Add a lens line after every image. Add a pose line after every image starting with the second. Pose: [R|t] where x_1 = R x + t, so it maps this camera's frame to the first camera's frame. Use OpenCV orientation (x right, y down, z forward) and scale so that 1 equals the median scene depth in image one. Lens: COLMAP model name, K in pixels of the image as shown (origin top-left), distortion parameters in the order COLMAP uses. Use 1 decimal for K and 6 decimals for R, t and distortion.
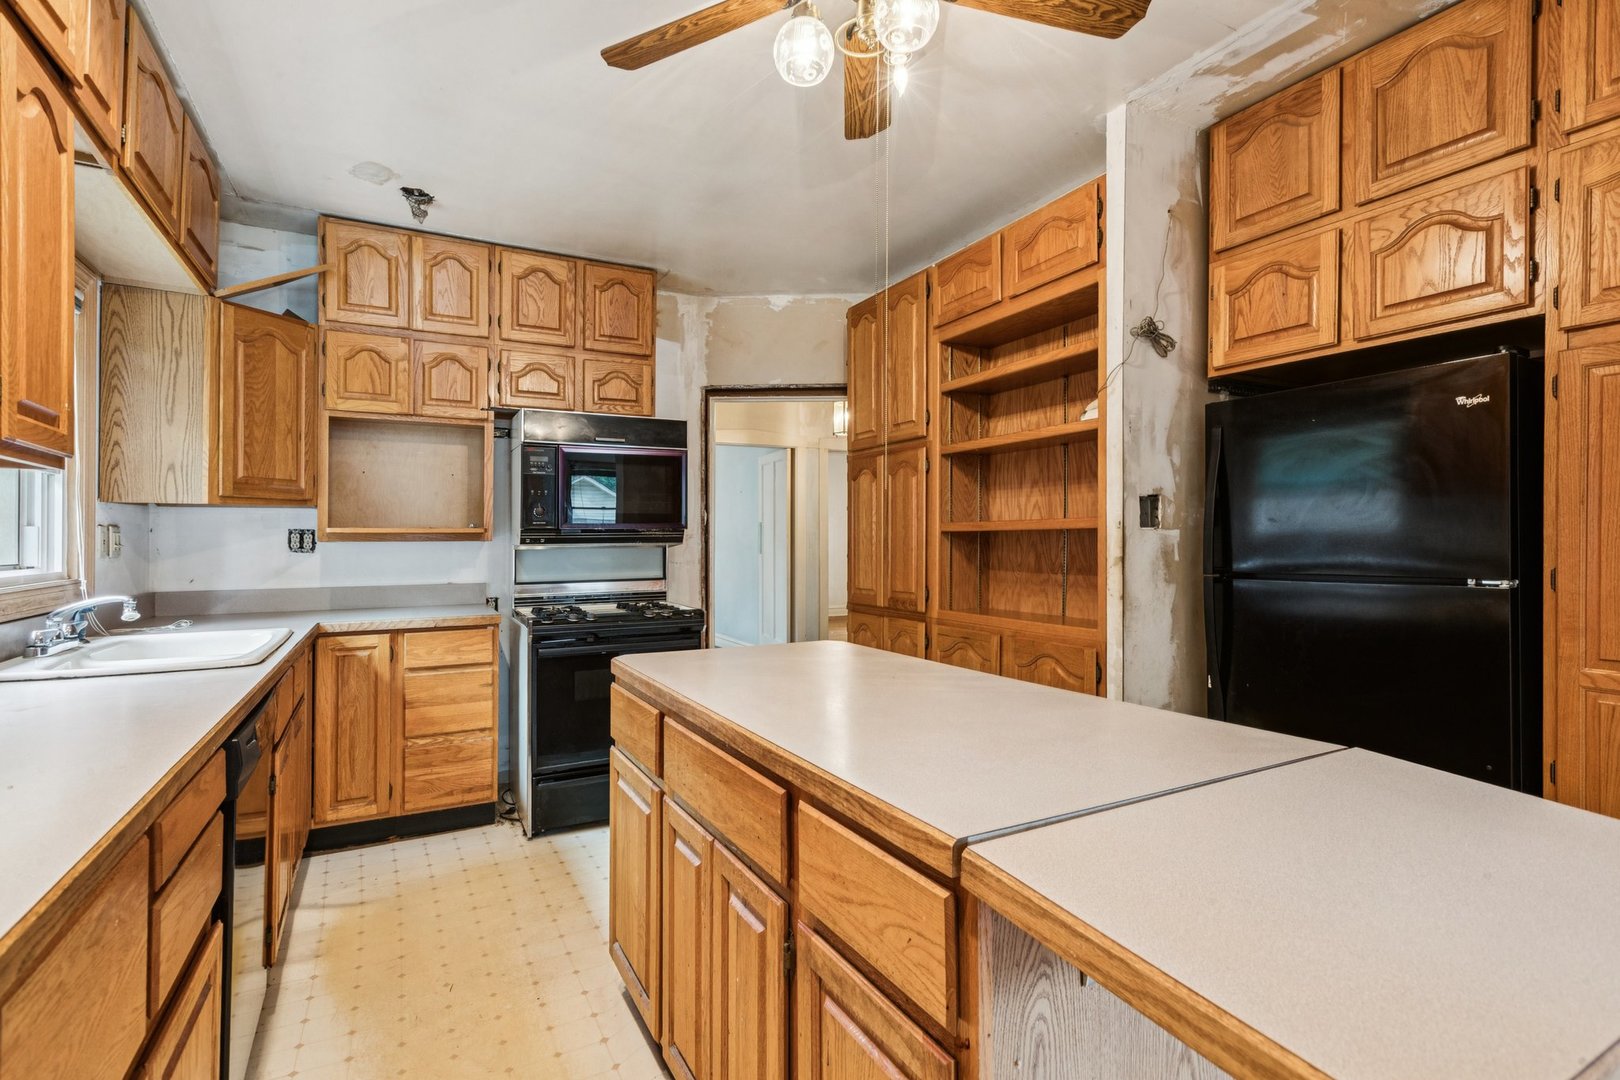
lens RADIAL K [[776.3, 0, 810.3], [0, 776.3, 536.7], [0, 0, 1]] dist [0.002077, 0.000851]
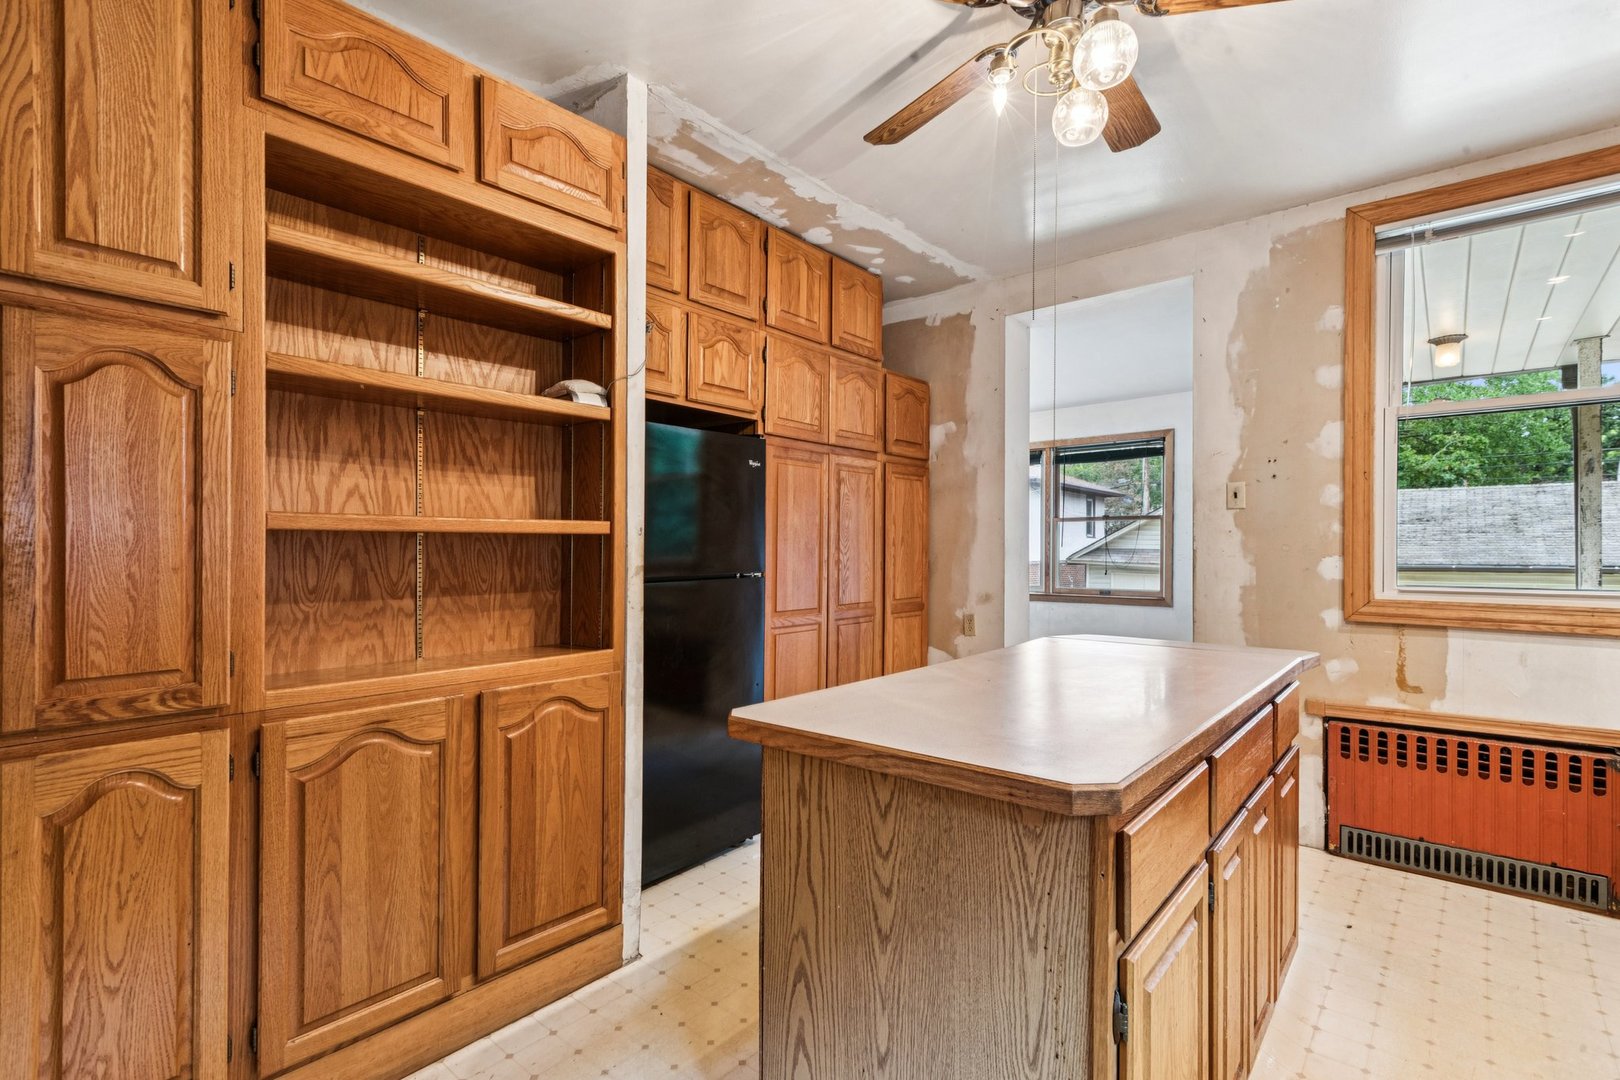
lens RADIAL K [[759.7, 0, 820.3], [0, 759.7, 547.3], [0, 0, 1]] dist [0.005144, 0.000828]
pose [[-0.374314, 0.011187, 0.927234, -0.419531], [0.002496, 0.999936, -0.011057, 0.011839], [-0.927299, -0.001824, -0.374318, 0.904124]]
